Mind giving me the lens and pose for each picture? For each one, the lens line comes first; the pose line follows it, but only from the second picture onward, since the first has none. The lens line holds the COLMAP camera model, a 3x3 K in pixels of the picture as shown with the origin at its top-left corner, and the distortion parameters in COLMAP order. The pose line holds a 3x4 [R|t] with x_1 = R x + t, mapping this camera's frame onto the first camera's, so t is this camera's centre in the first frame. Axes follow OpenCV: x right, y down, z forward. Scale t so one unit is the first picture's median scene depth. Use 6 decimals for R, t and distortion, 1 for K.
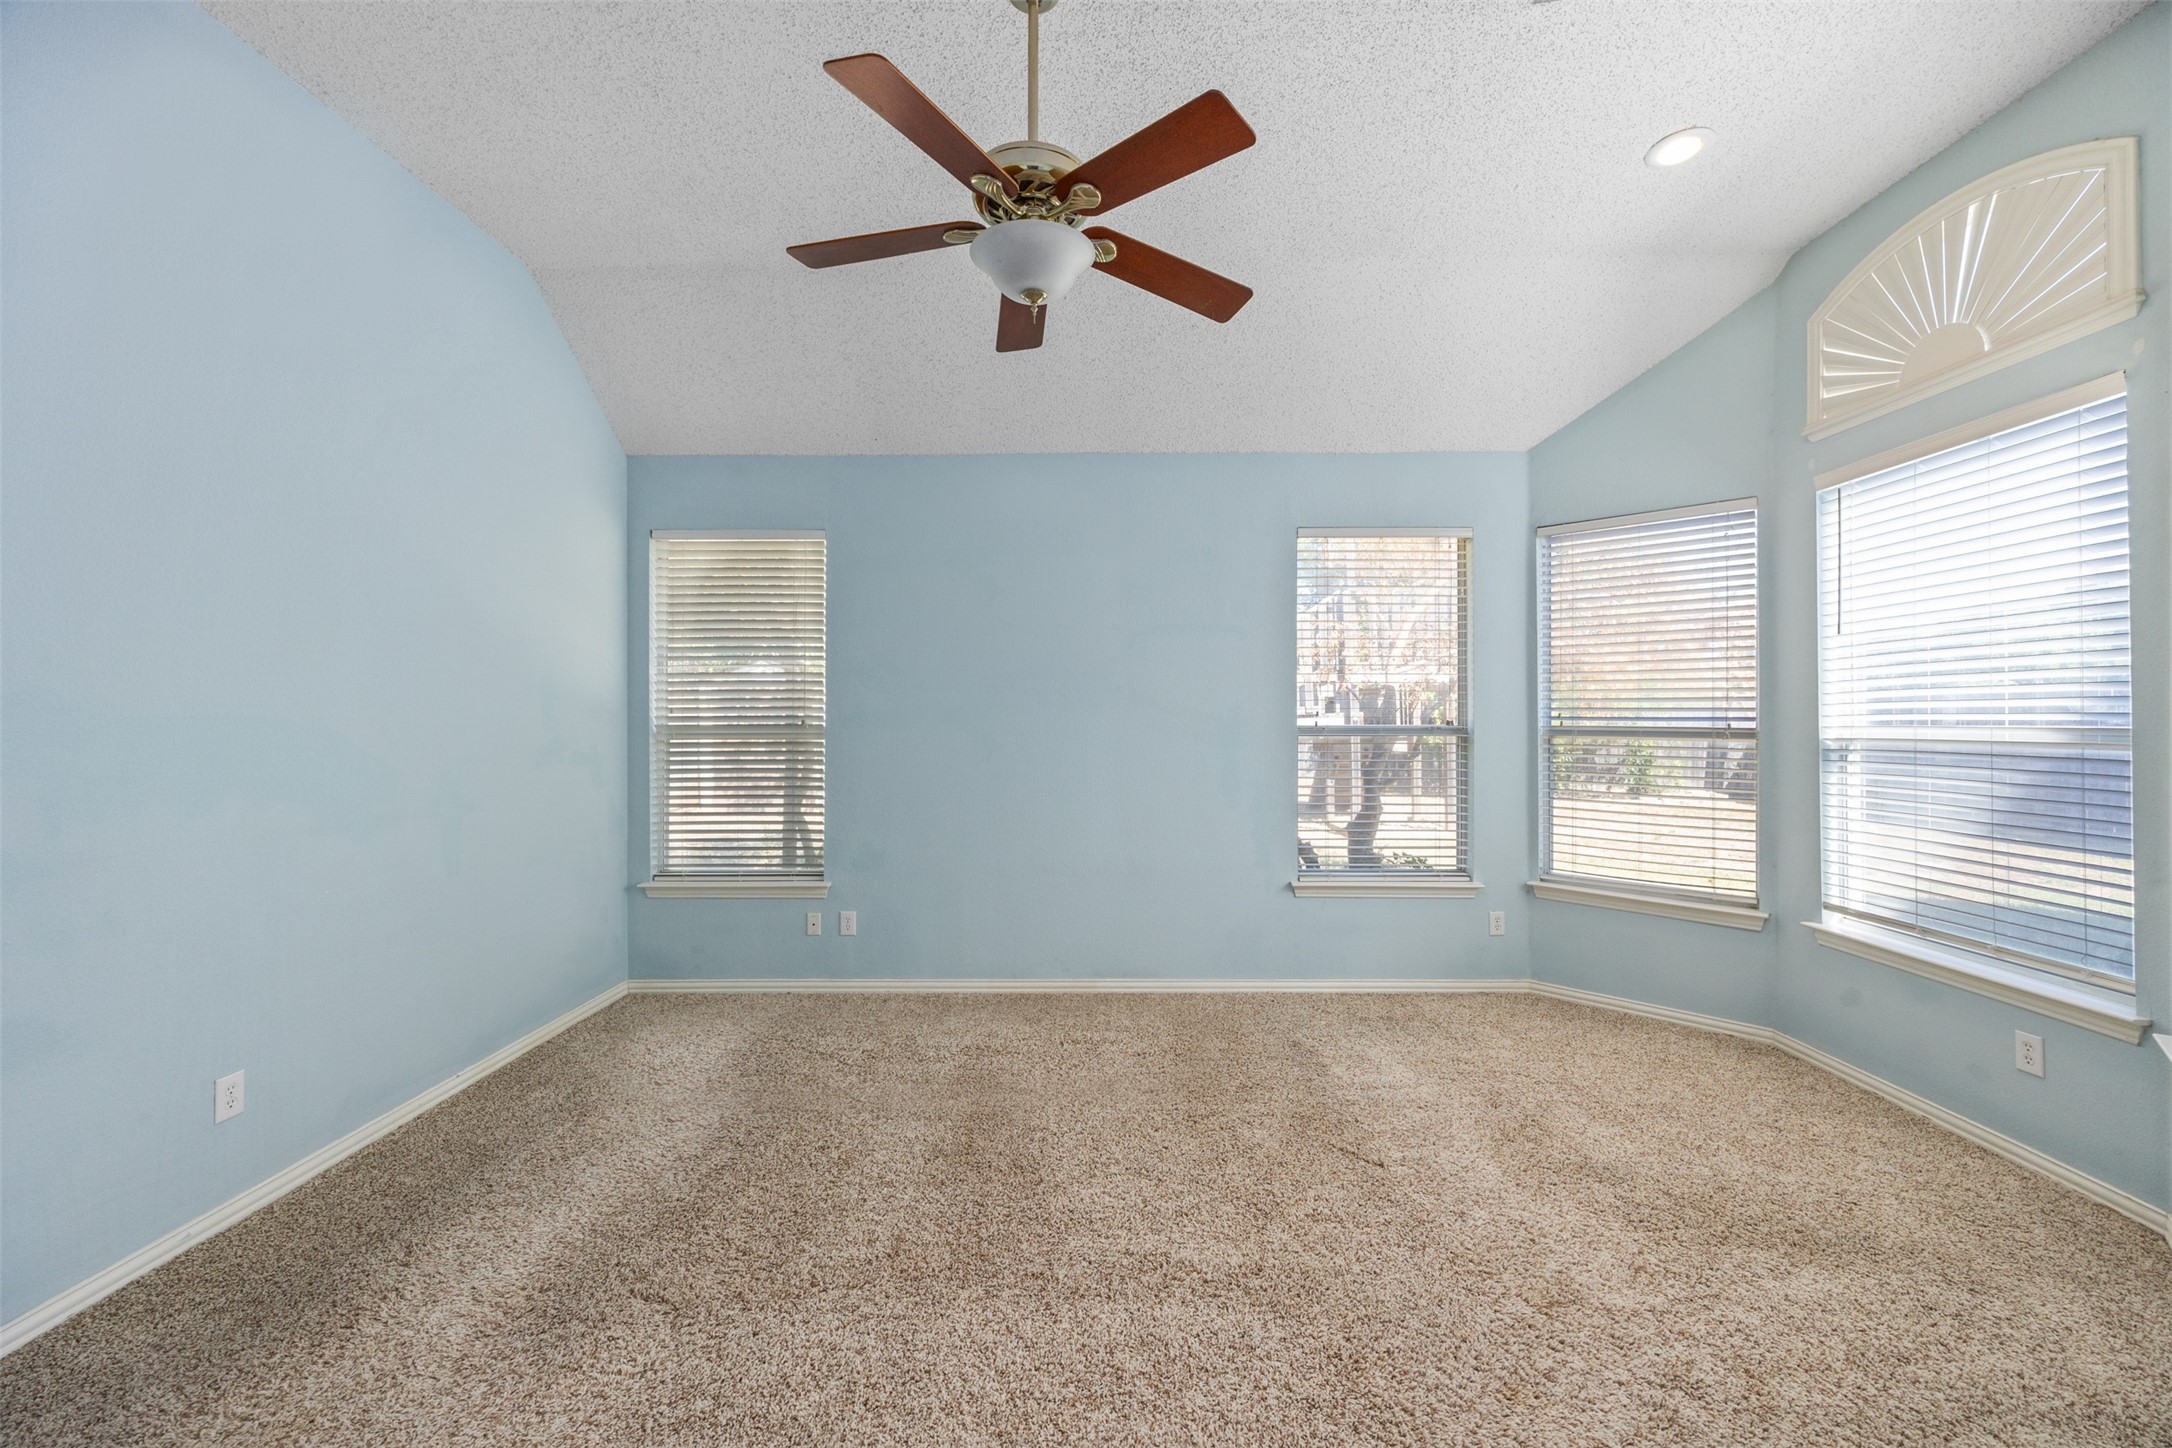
lens RADIAL K [[852.6, 0, 1105.3], [0, 852.6, 734.9], [0, 0, 1]] dist [-0.002132, -0.000124]
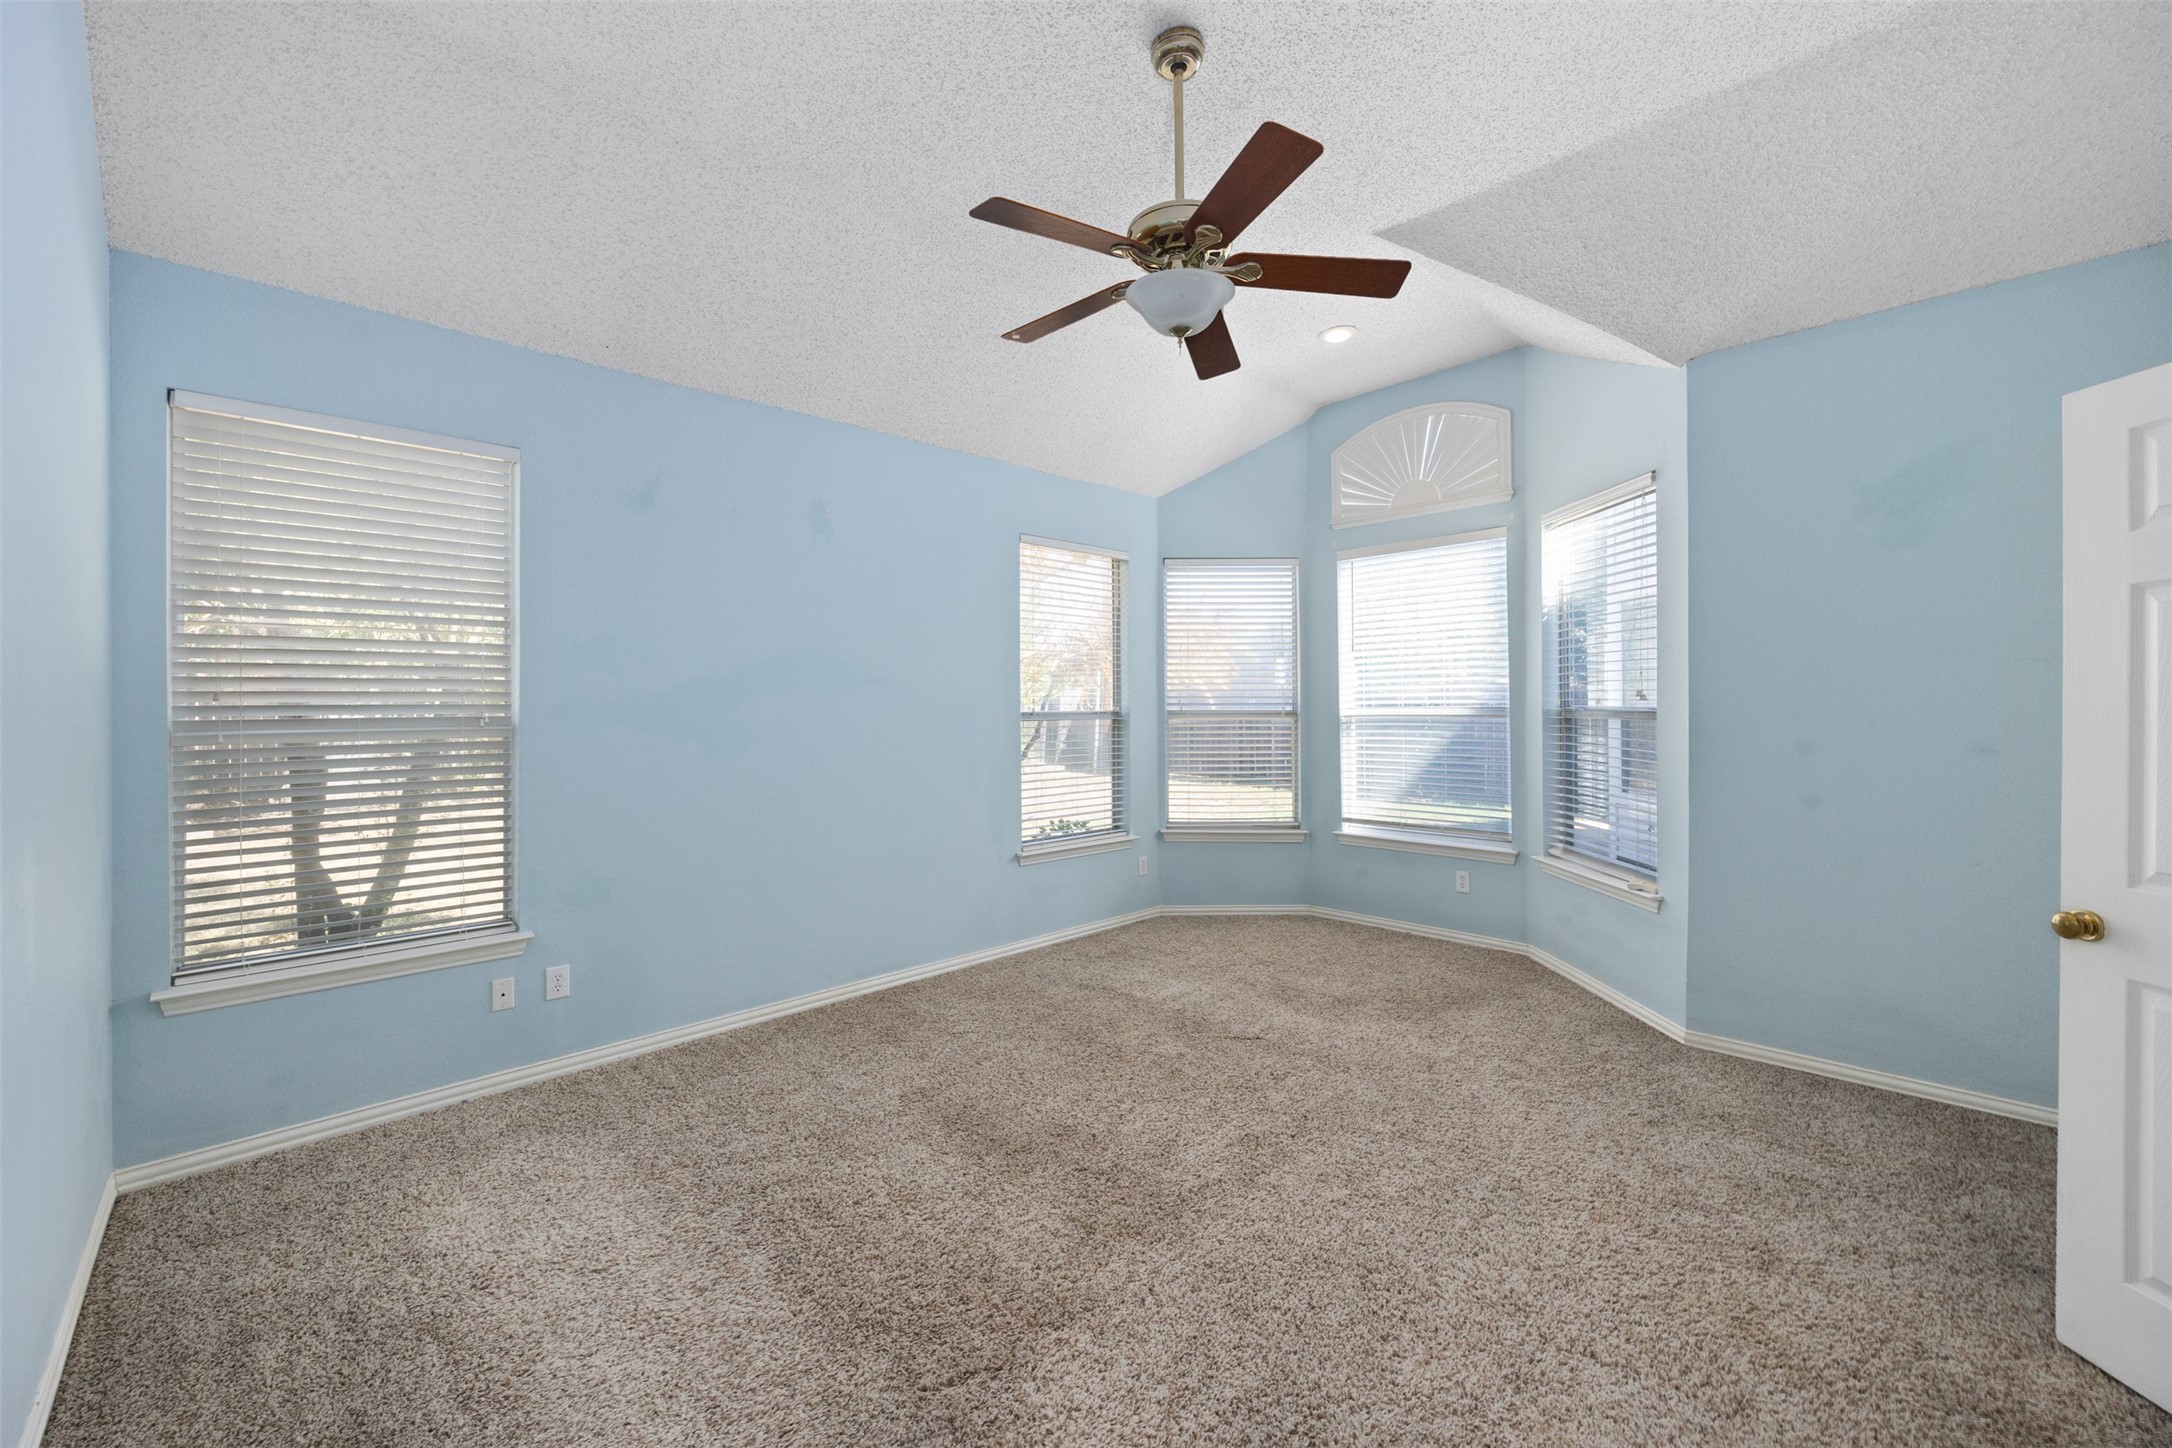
lens RADIAL K [[863.8, 0, 1086.0], [0, 863.8, 724.0], [0, 0, 1]] dist [-0.000614, 0.000233]
pose [[0.713752, -0.018791, 0.700146, -0.593966], [0.021054, 0.999764, 0.005369, 0.001132], [-0.700082, 0.010909, 0.713979, 0.161849]]
